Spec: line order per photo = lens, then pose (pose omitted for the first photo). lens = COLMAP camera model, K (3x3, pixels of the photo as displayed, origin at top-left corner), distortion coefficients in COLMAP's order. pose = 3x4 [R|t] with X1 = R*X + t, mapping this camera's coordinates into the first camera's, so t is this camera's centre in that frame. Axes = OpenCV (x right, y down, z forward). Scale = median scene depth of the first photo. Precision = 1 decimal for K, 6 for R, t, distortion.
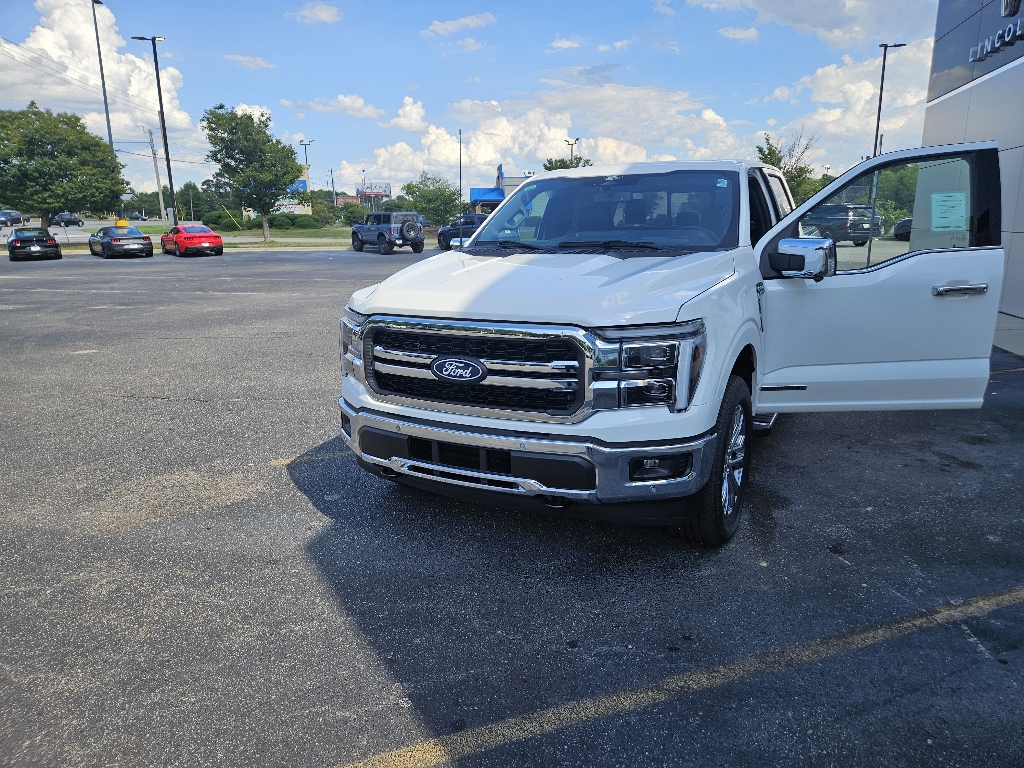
lens RADIAL K [[684.6, 0, 512.0], [0, 684.6, 384.0], [0, 0, 1]] dist [-0.000769, 0.001764]
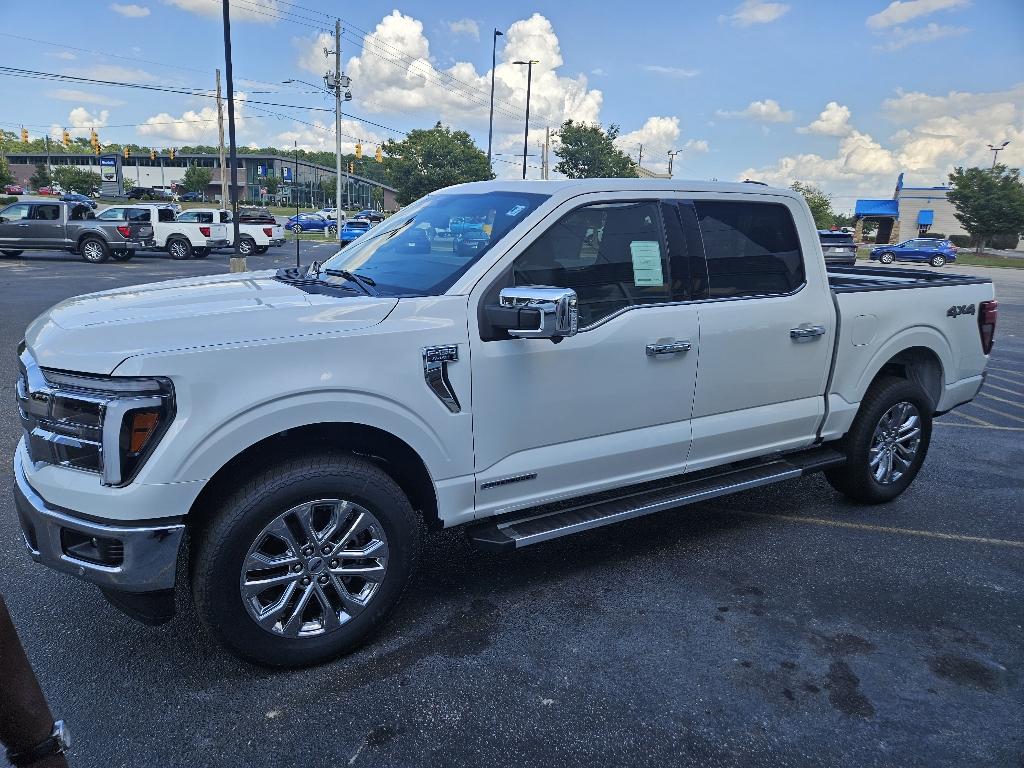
lens RADIAL K [[693.9, 0, 512.0], [0, 693.9, 384.0], [0, 0, 1]] dist [0.075705, -0.061909]
pose [[0.849739, 0.152303, -0.504725, 0.679945], [-0.161920, 0.986485, 0.025071, -0.114415], [0.501722, 0.060421, 0.862916, 0.323361]]
